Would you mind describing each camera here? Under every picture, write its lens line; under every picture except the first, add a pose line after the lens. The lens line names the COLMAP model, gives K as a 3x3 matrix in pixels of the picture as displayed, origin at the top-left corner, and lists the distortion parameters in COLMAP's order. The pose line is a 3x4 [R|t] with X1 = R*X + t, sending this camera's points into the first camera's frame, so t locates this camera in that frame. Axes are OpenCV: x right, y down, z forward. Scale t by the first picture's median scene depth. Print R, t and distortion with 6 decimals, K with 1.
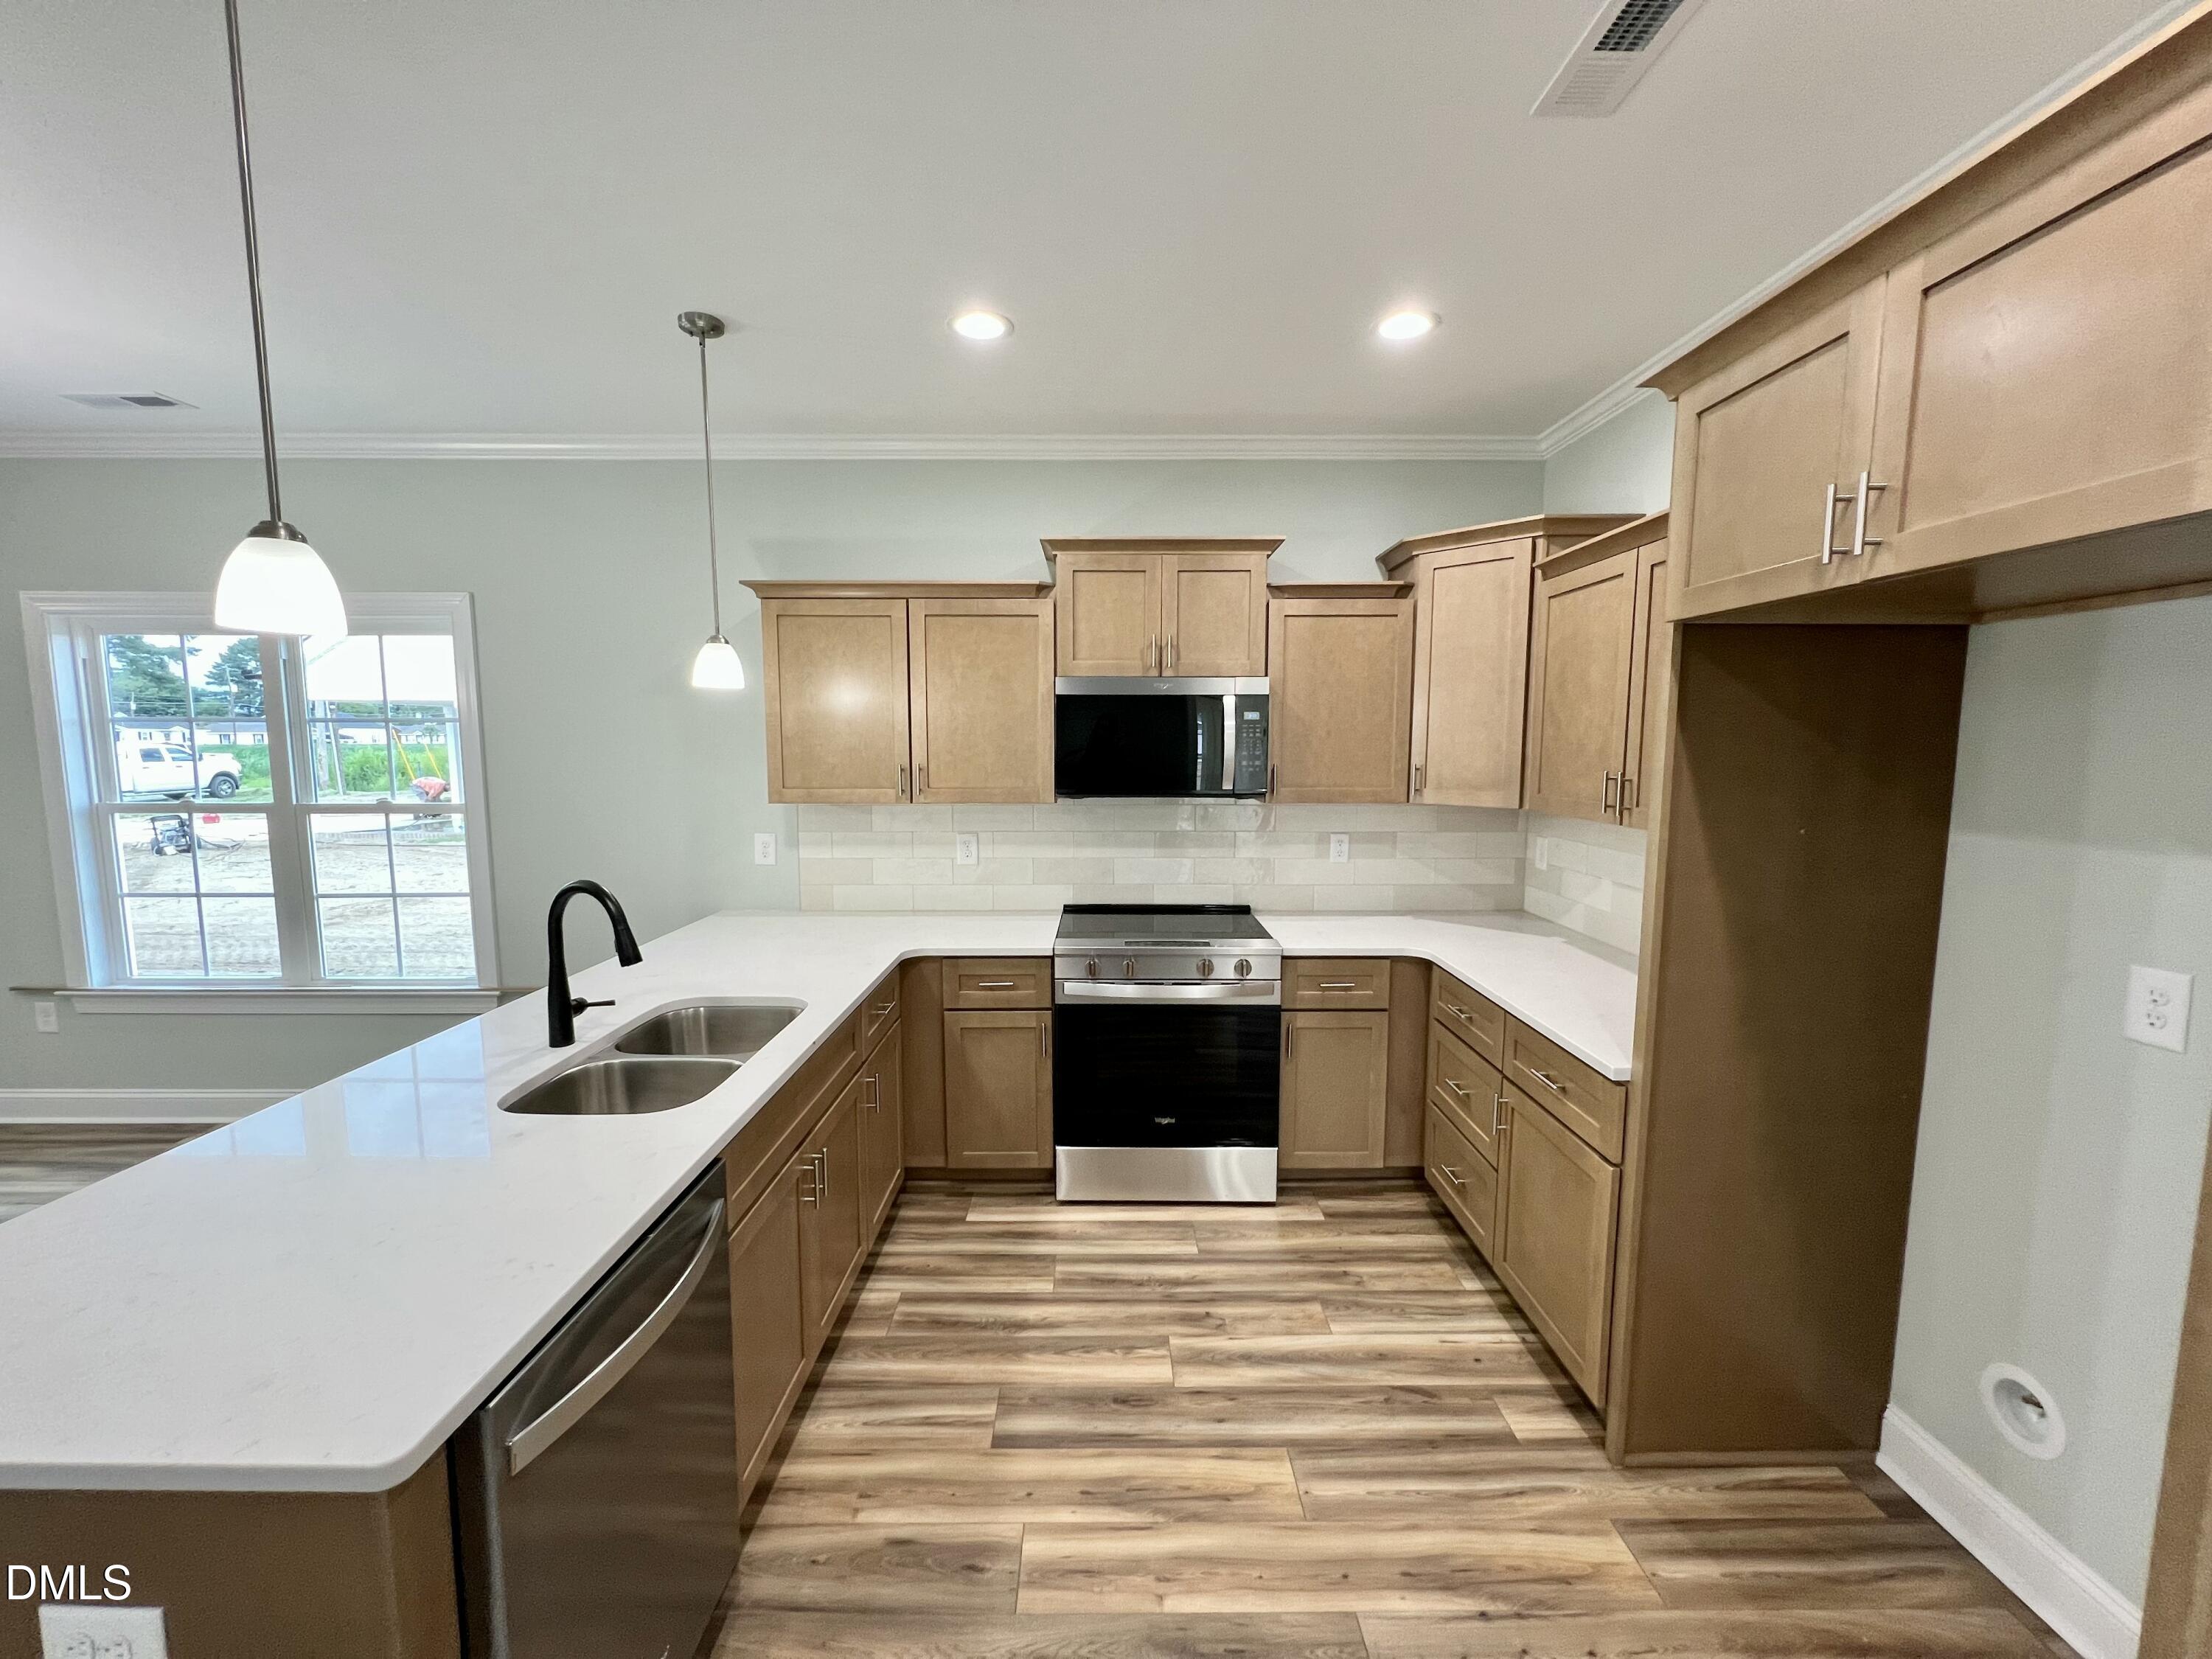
lens RADIAL K [[883.2, 0, 1105.2], [0, 883.2, 831.8], [0, 0, 1]] dist [-0.002123, 0.000065]
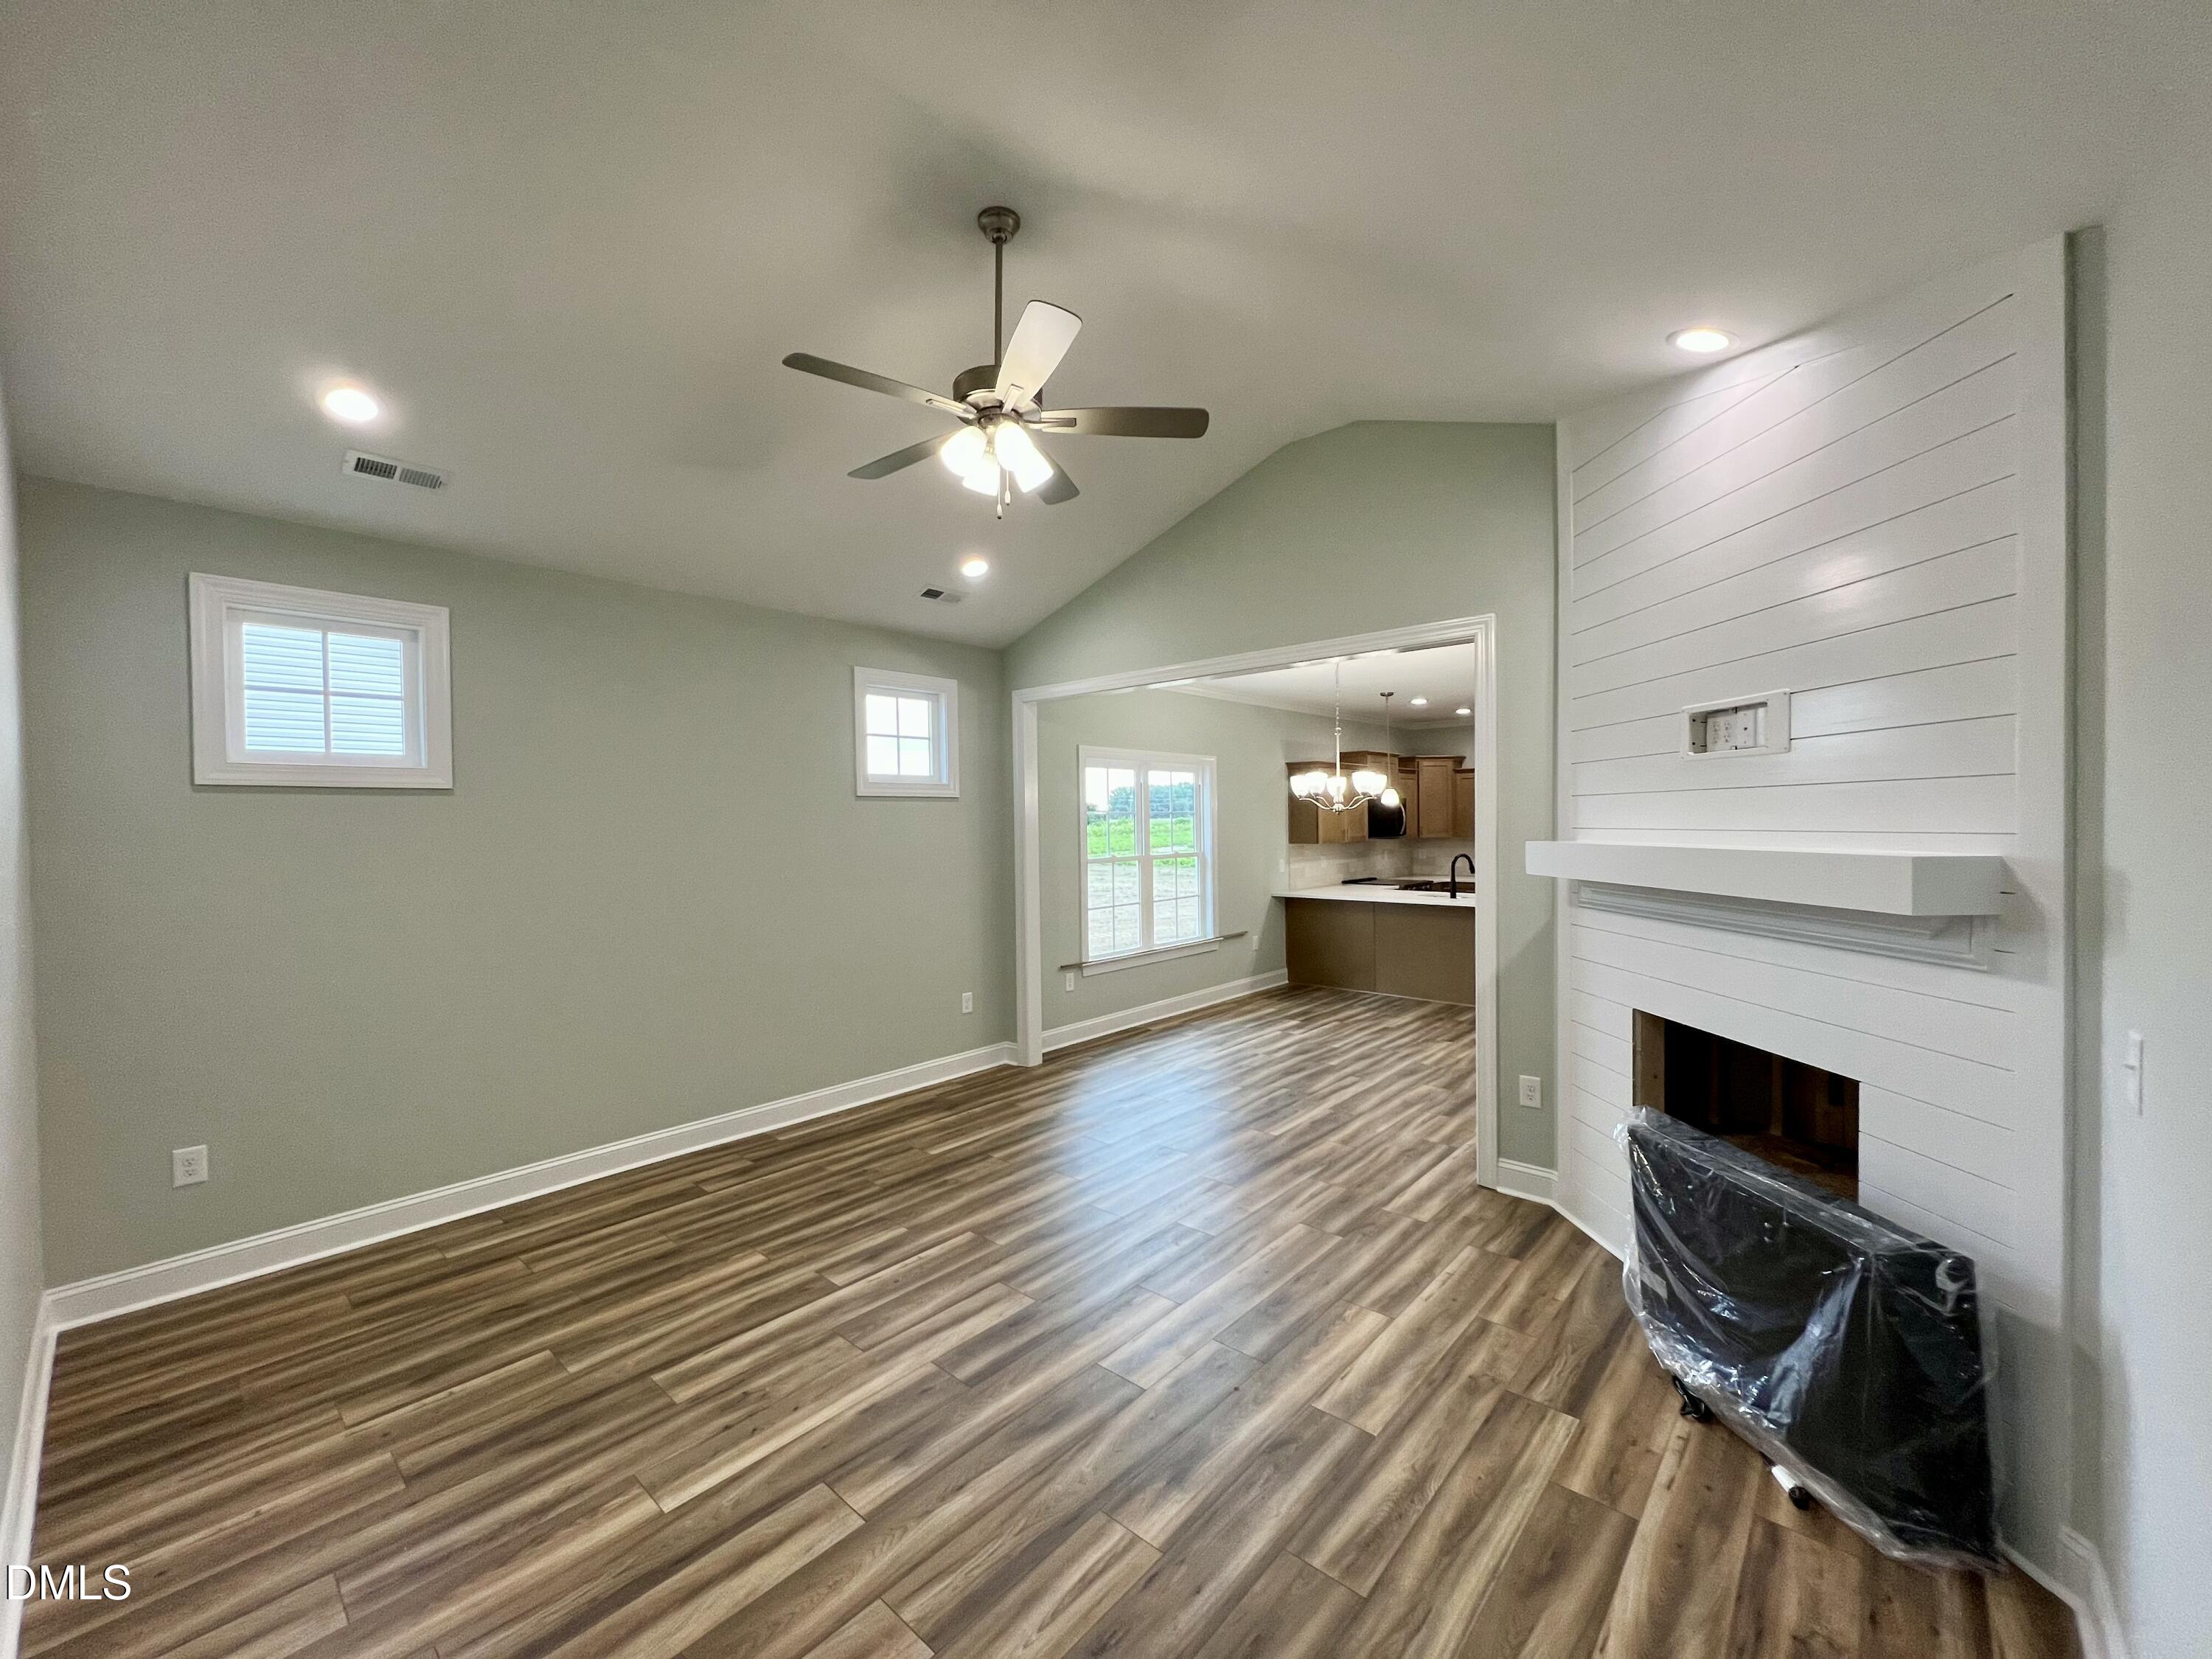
lens RADIAL K [[883.2, 0, 1096.8], [0, 883.2, 835.7], [0, 0, 1]] dist [-0.002123, 0.000065]
pose [[0.670000, -0.028755, 0.741804, -2.495557], [0.093061, 0.994620, -0.045498, -0.001082], [-0.736505, 0.099516, 0.669071, -0.287719]]
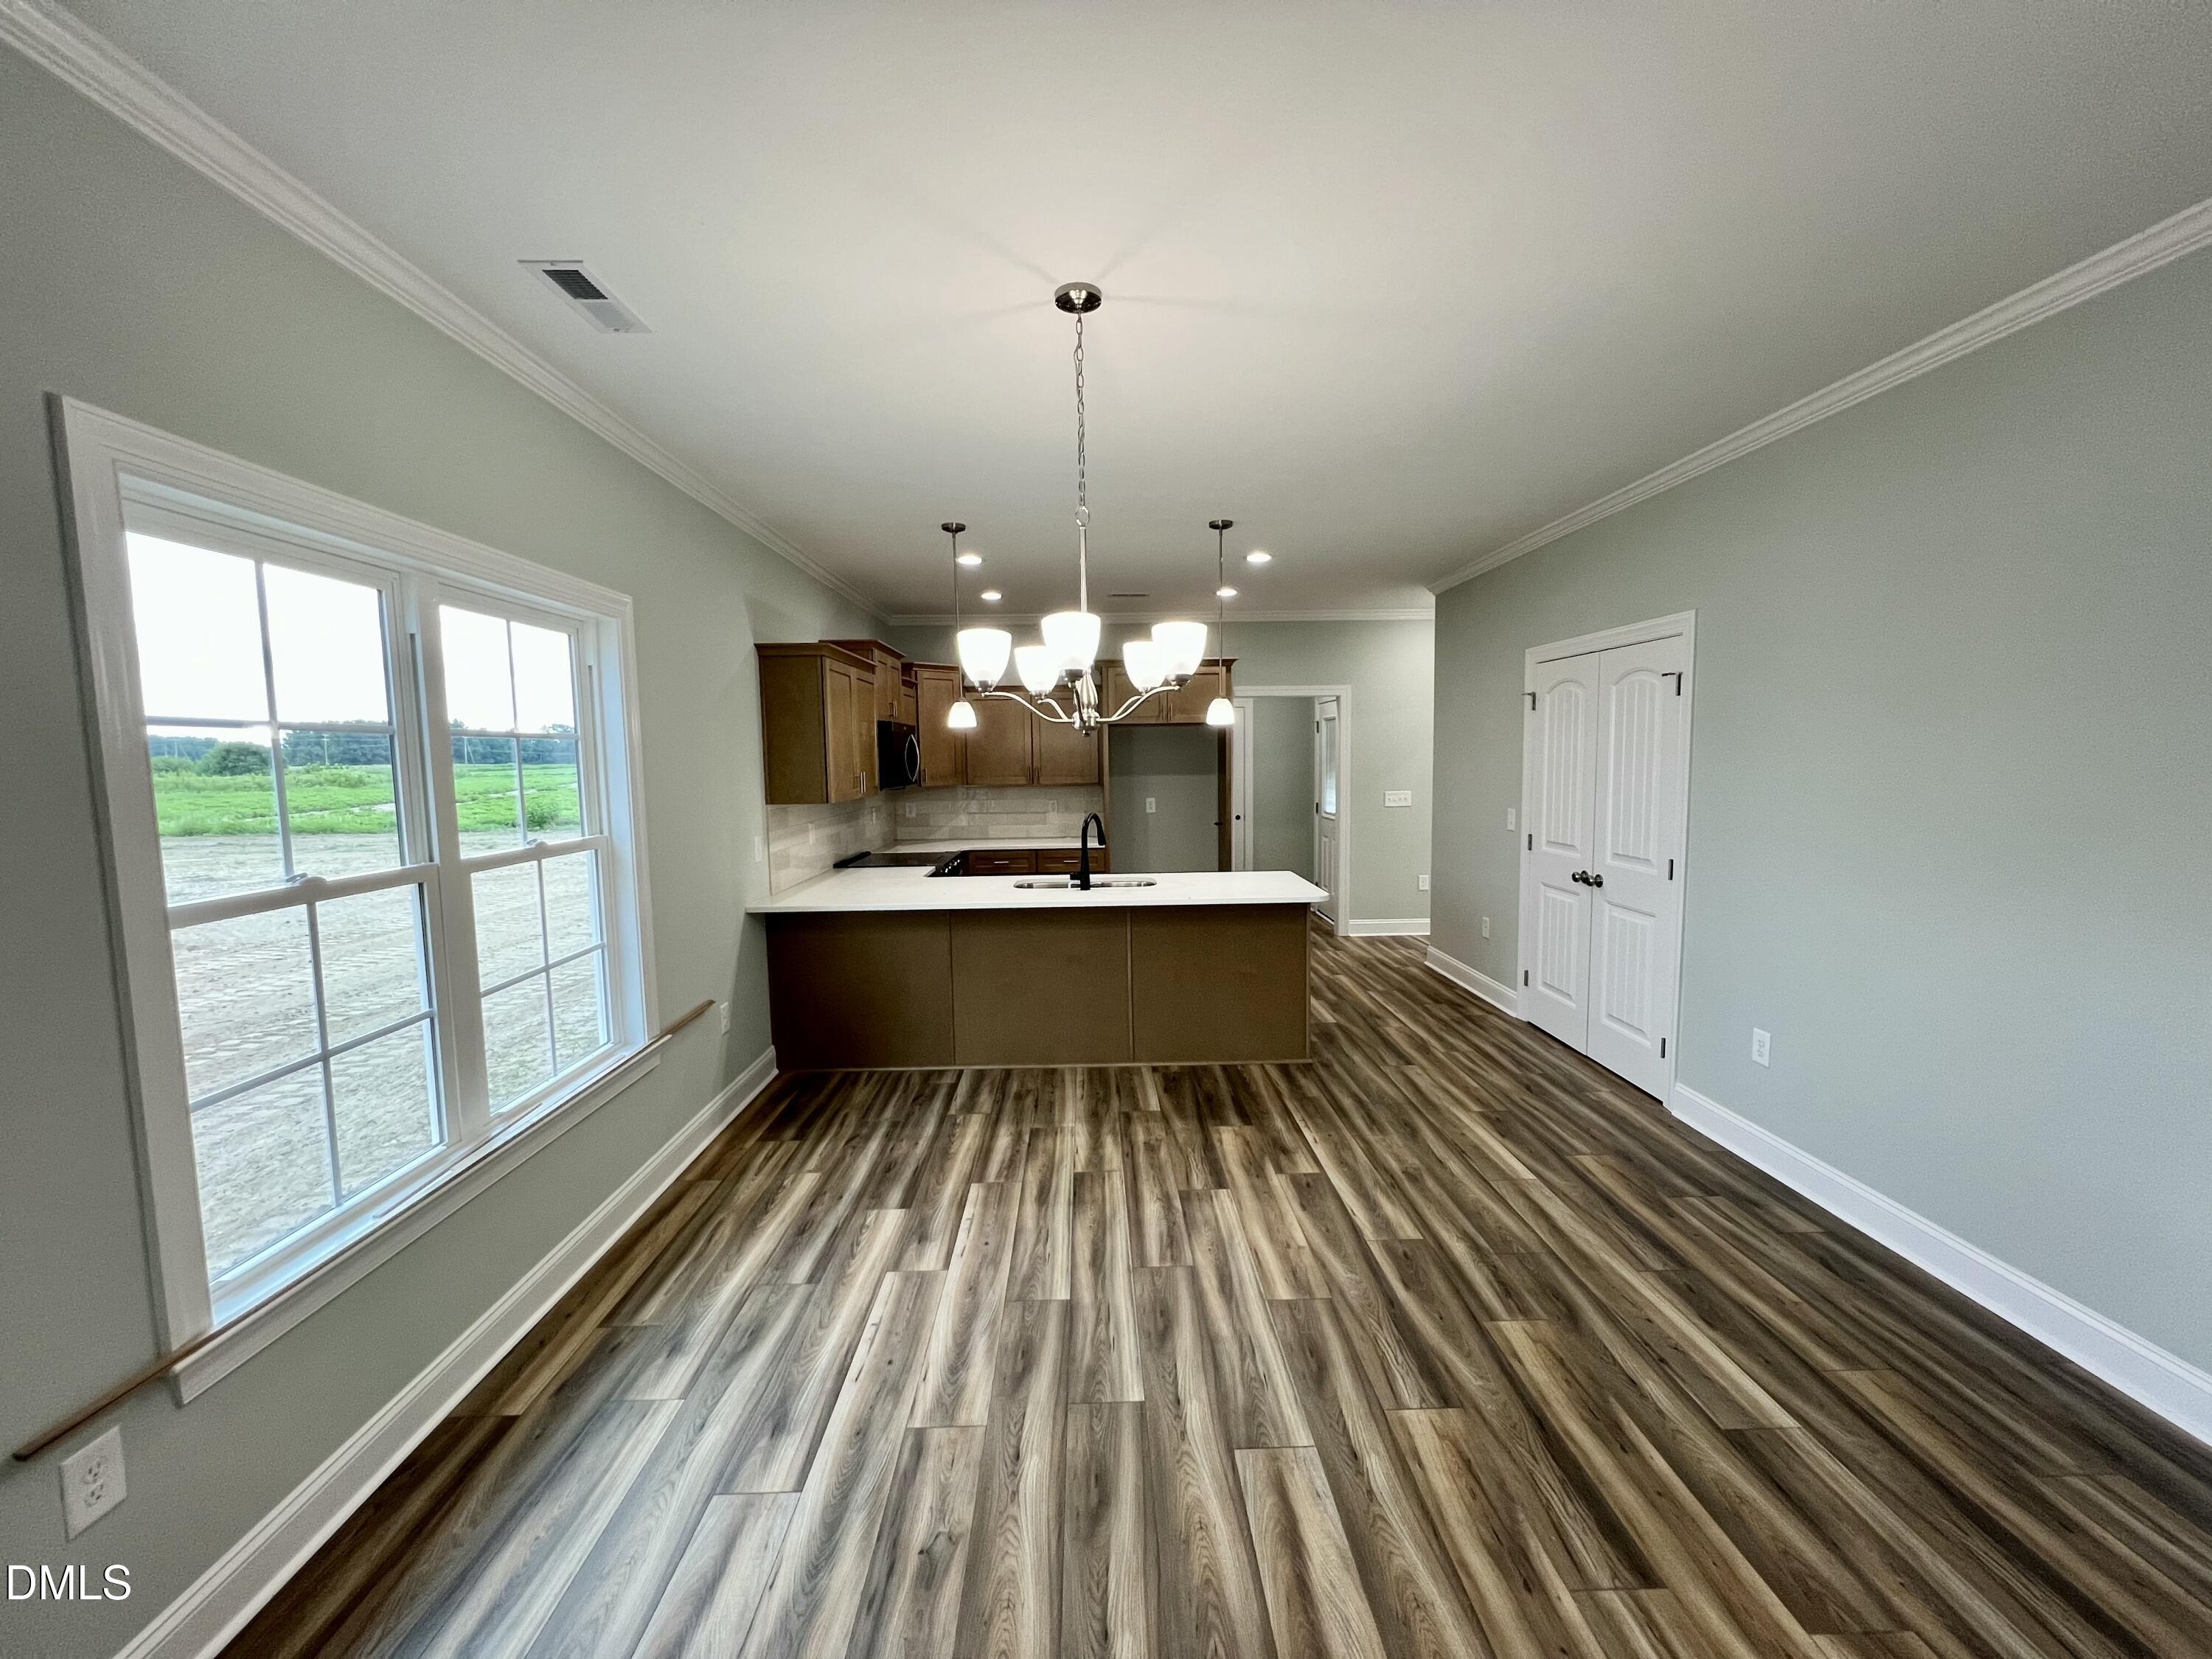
lens RADIAL K [[883.2, 0, 1094.9], [0, 883.2, 833.4], [0, 0, 1]] dist [-0.002123, 0.000065]
pose [[-0.021204, -0.093083, 0.995433, -1.576296], [0.115193, 0.988798, 0.094916, -0.064814], [-0.993117, 0.116680, -0.010244, 0.516078]]
